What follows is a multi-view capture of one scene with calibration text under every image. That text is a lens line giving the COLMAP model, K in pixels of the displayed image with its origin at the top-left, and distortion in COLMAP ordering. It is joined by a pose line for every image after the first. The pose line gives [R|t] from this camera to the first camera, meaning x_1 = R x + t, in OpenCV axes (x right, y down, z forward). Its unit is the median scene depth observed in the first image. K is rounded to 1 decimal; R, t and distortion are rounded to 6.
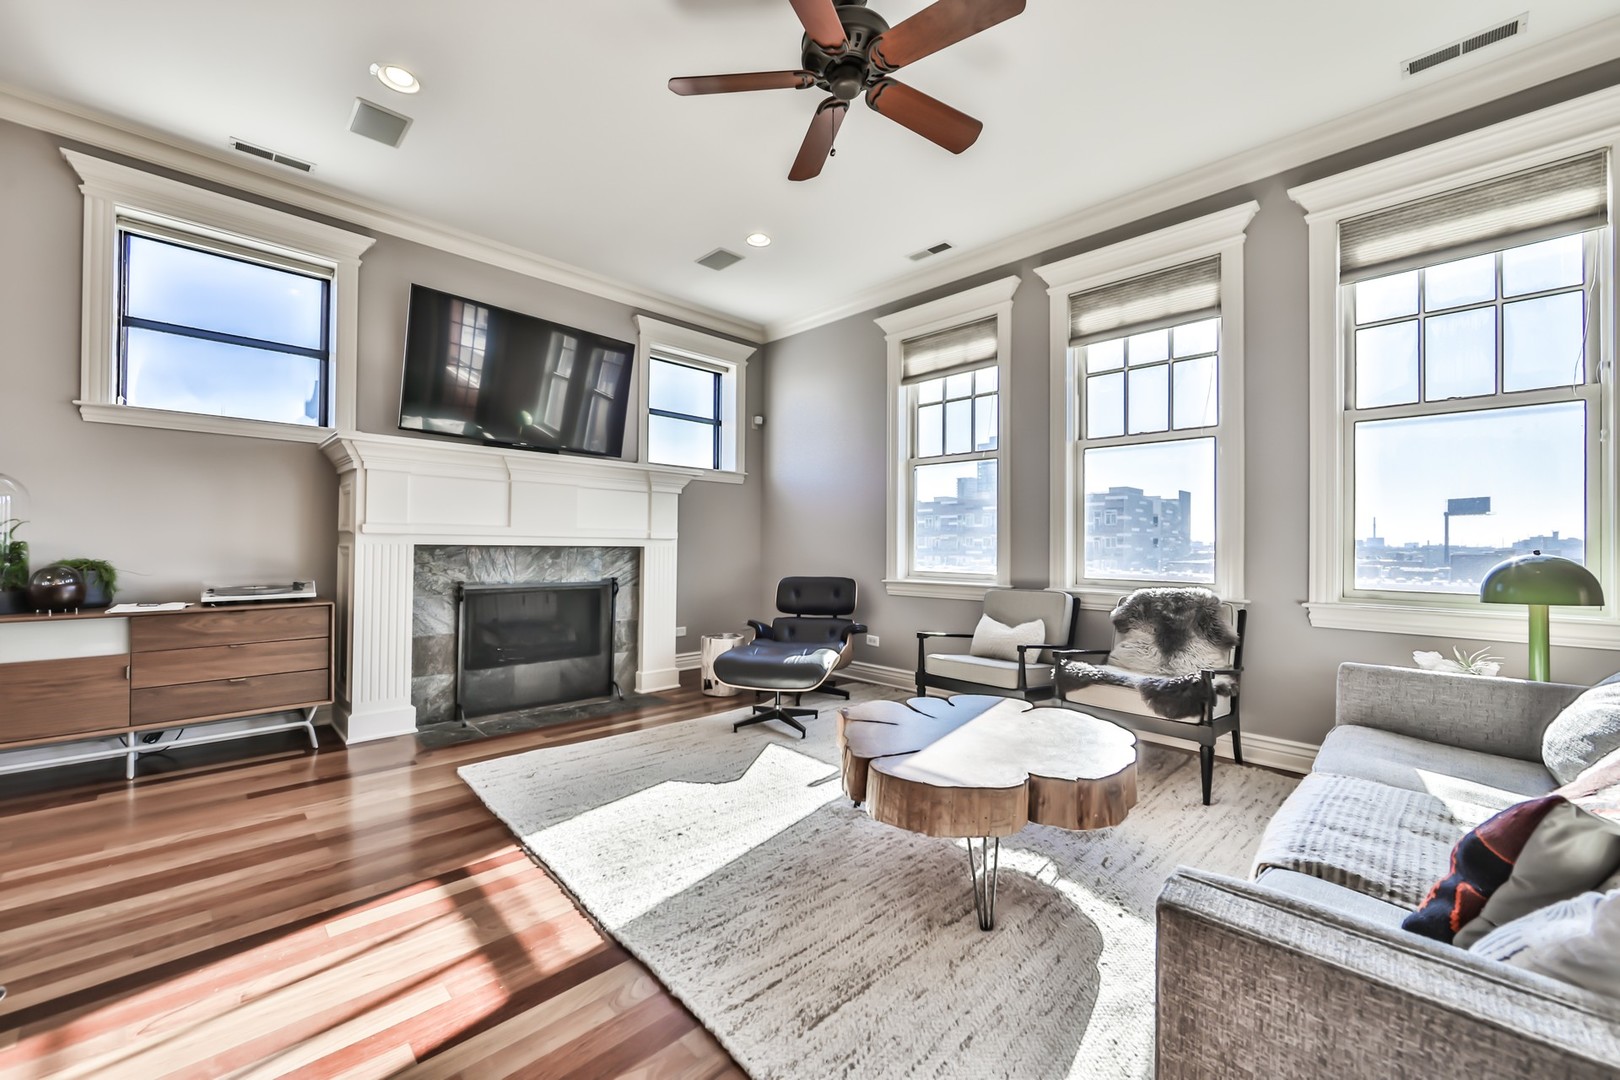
lens RADIAL K [[641.2, 0, 800.1], [0, 641.2, 537.9], [0, 0, 1]] dist [-0.017451, 0.004075]
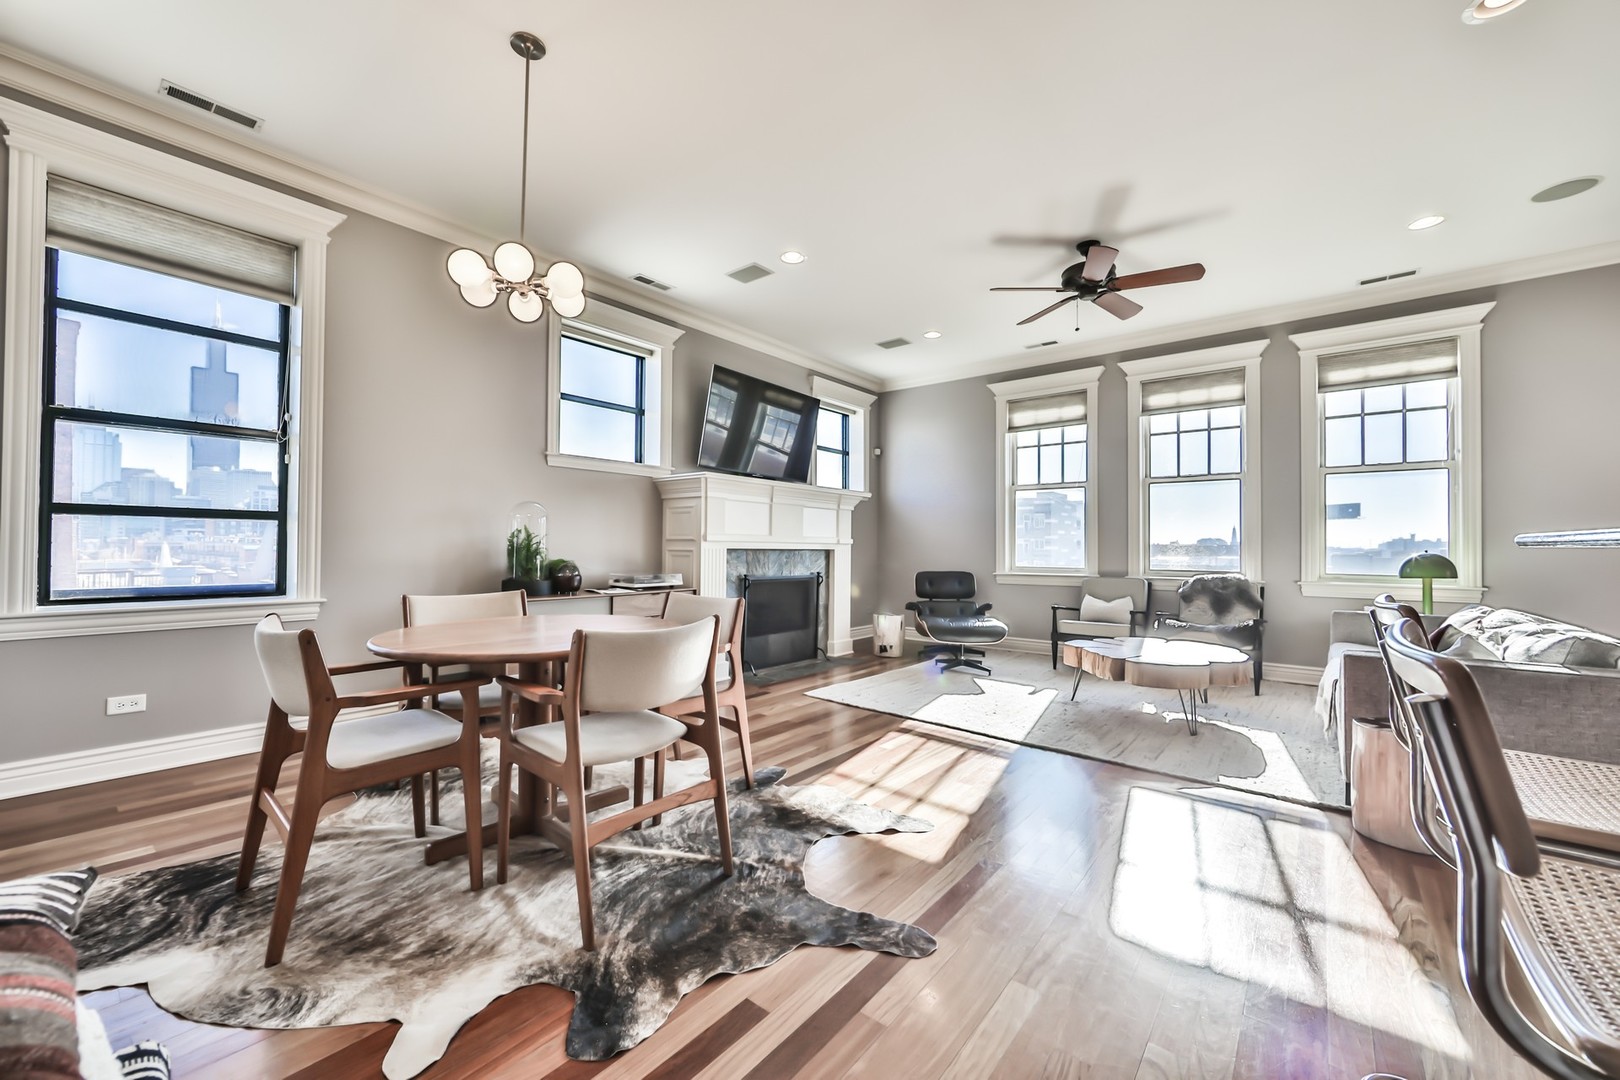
lens RADIAL K [[641.2, 0, 800.1], [0, 641.2, 537.9], [0, 0, 1]] dist [-0.017451, 0.004075]
pose [[0.994246, -0.000699, 0.107117, -0.637312], [0.001050, 0.999994, -0.003218, -0.009061], [-0.107114, 0.003312, 0.994241, -0.485225]]
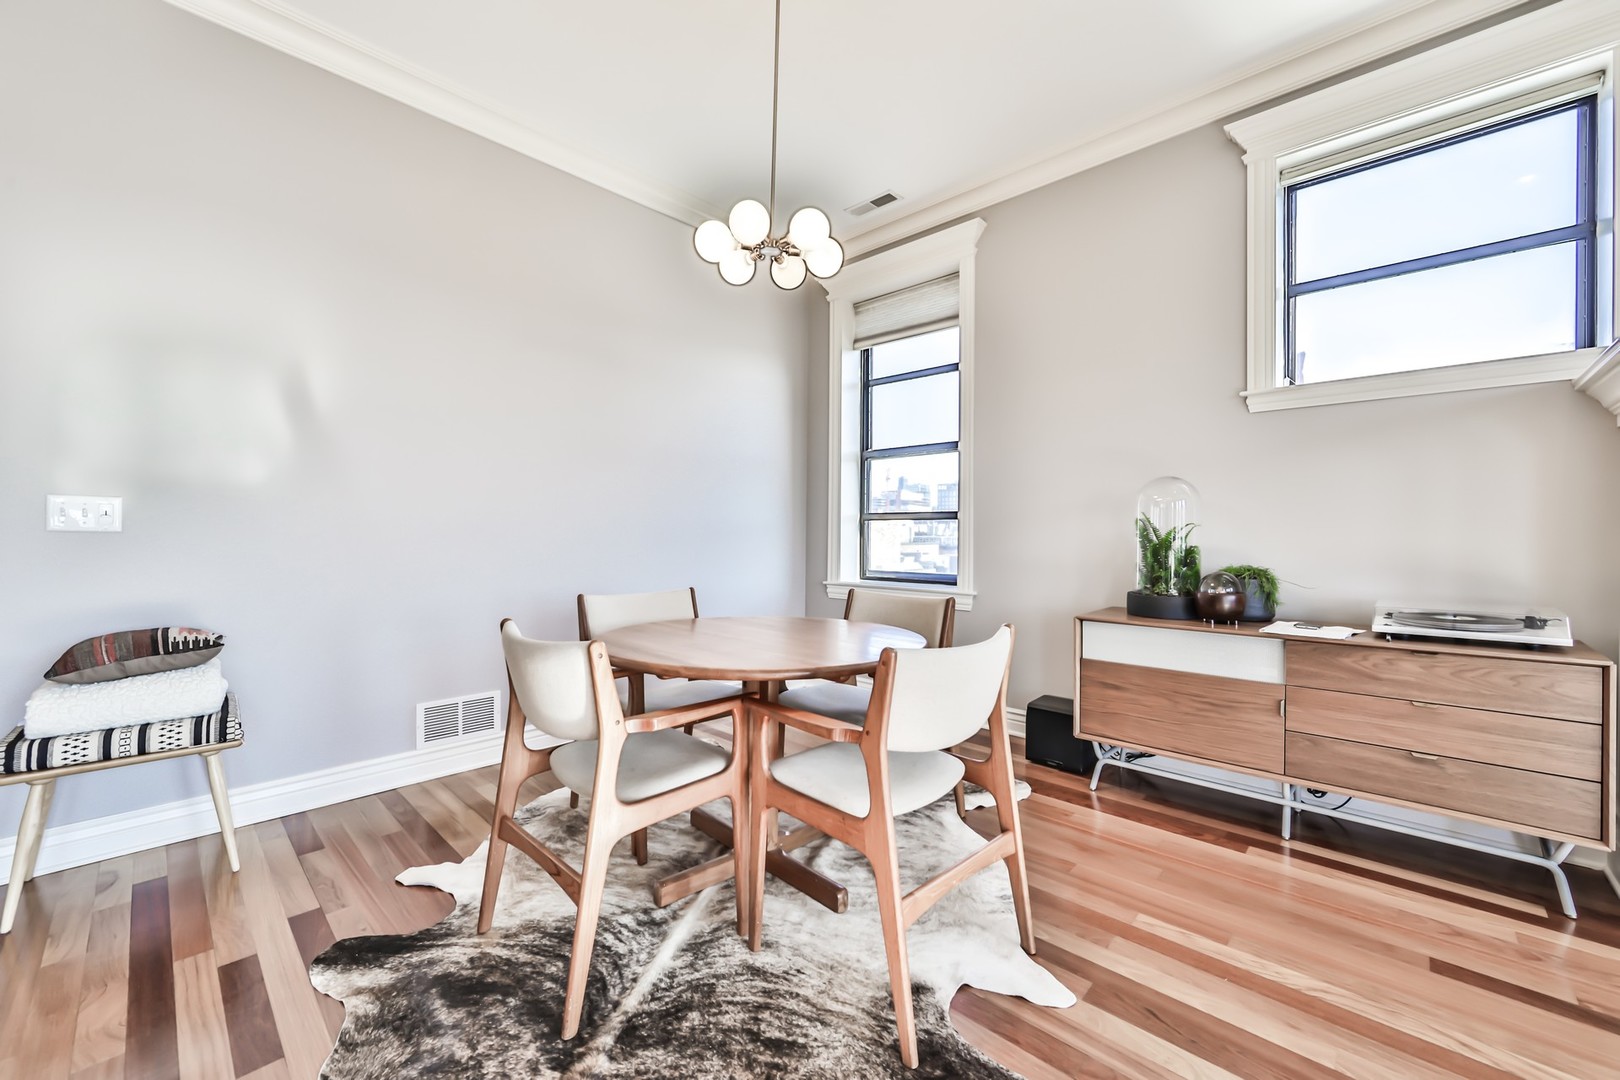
lens RADIAL K [[641.2, 0, 800.1], [0, 641.2, 537.9], [0, 0, 1]] dist [-0.017451, 0.004075]
pose [[0.027637, -0.005145, -0.999605, -0.216438], [0.003398, 0.999981, -0.005053, -0.002896], [0.999612, -0.003257, 0.027654, 0.293402]]
